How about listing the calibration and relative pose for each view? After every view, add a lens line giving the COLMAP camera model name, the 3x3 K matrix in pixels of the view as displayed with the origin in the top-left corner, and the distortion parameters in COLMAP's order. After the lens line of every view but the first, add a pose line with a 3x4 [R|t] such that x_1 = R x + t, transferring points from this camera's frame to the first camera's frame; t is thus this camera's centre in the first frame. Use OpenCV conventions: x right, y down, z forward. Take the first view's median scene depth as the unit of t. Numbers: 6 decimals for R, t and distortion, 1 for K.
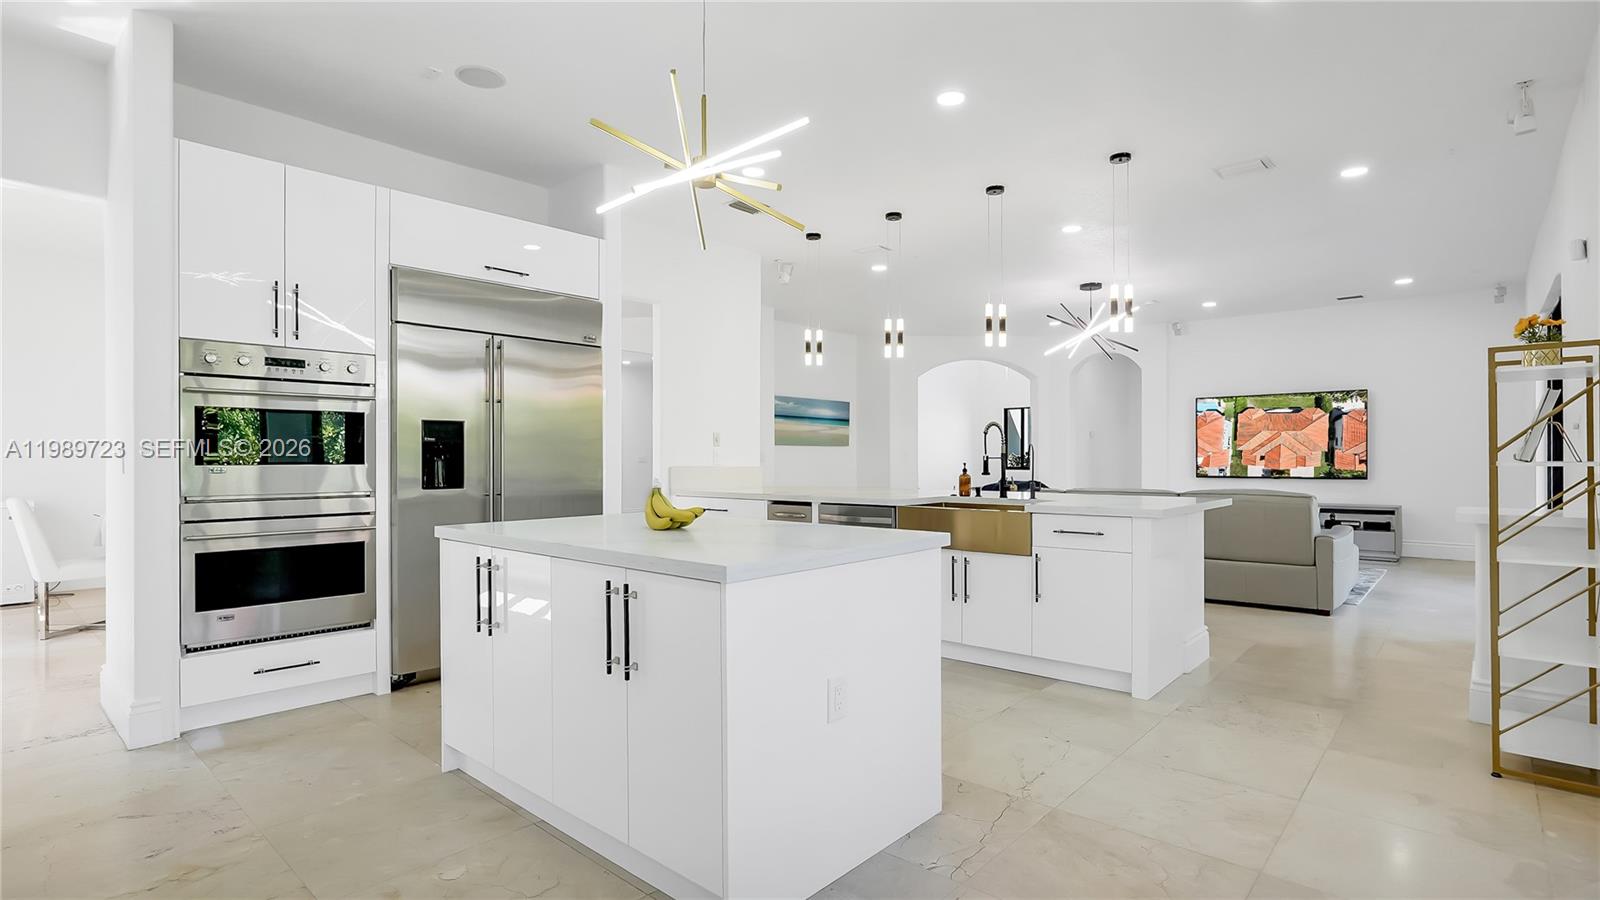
lens RADIAL K [[763.8, 0, 805.5], [0, 763.8, 460.6], [0, 0, 1]] dist [-0.014467, 0.007105]
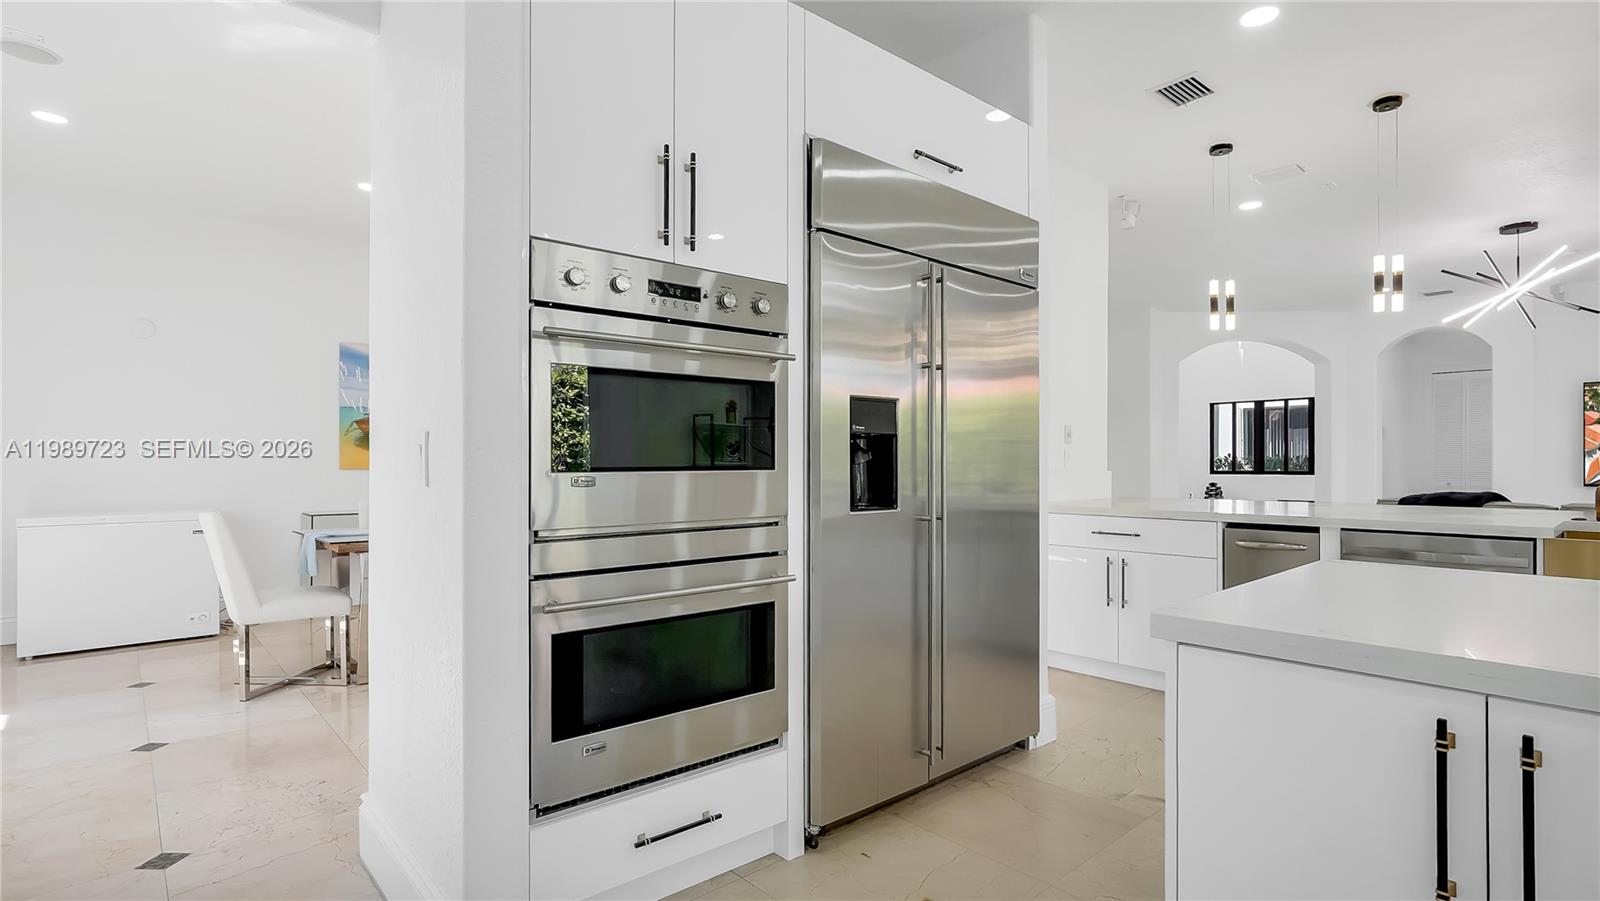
lens RADIAL K [[763.8, 0, 813.7], [0, 763.8, 449.9], [0, 0, 1]] dist [-0.014467, 0.007105]
pose [[0.994390, 0.000277, -0.105776, -0.477143], [-0.001920, 0.999879, -0.015436, -0.001050], [0.105759, 0.015552, 0.994270, 0.407560]]
